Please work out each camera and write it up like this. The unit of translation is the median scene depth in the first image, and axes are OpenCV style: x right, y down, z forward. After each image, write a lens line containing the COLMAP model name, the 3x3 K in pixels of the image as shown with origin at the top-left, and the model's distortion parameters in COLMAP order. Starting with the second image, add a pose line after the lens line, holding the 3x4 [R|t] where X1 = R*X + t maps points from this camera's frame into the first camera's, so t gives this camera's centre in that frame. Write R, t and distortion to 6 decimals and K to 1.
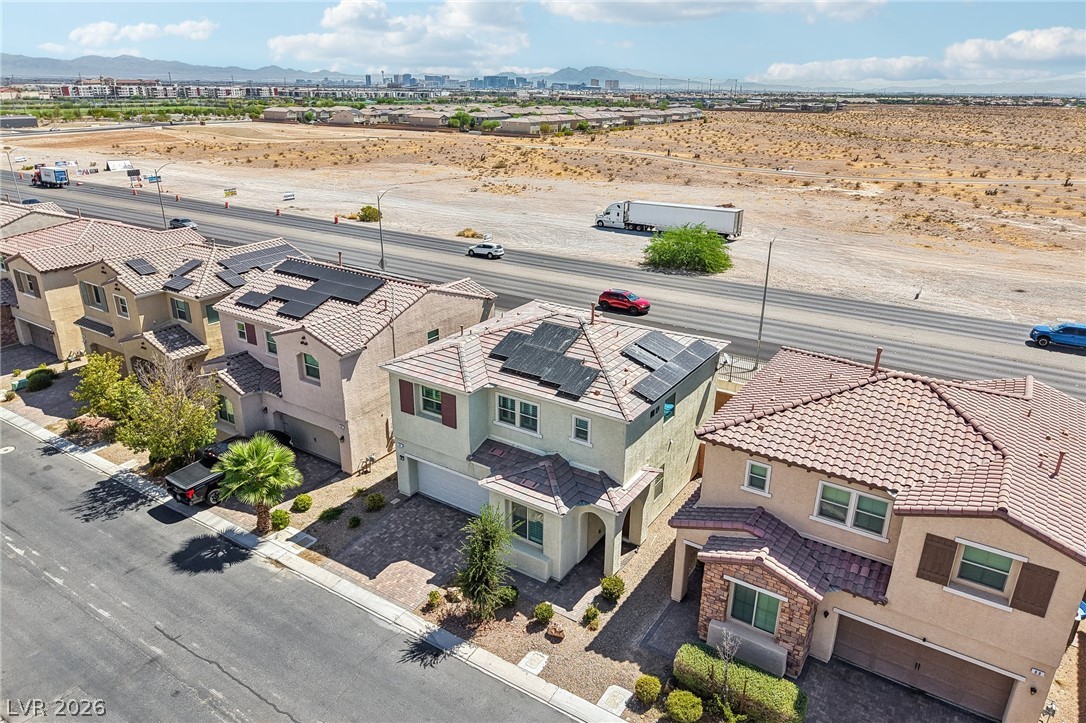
lens RADIAL K [[728.4, 0, 543.0], [0, 728.4, 361.5], [0, 0, 1]] dist [0.031553, -0.034533]
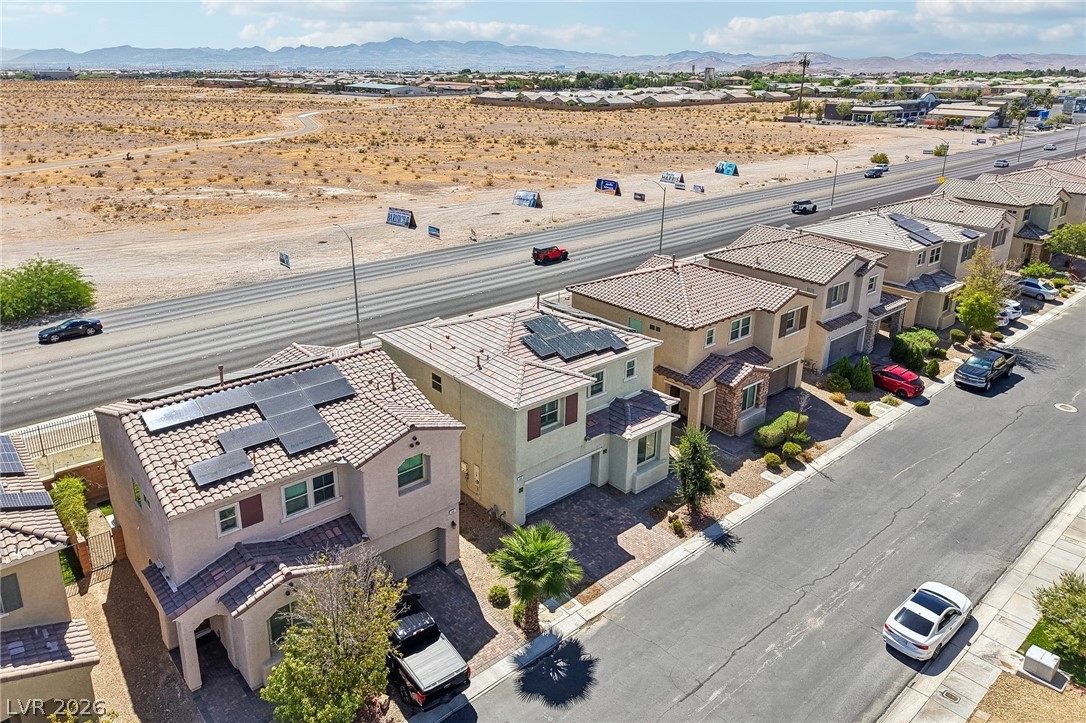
lens RADIAL K [[743.3, 0, 543.7], [0, 743.3, 292.3], [0, 0, 1]] dist [0.035626, -0.036264]
pose [[0.268098, -0.289562, 0.918846, -1.112237], [0.339370, 0.921011, 0.191224, -0.326237], [-0.901638, 0.260562, 0.345190, 0.563762]]
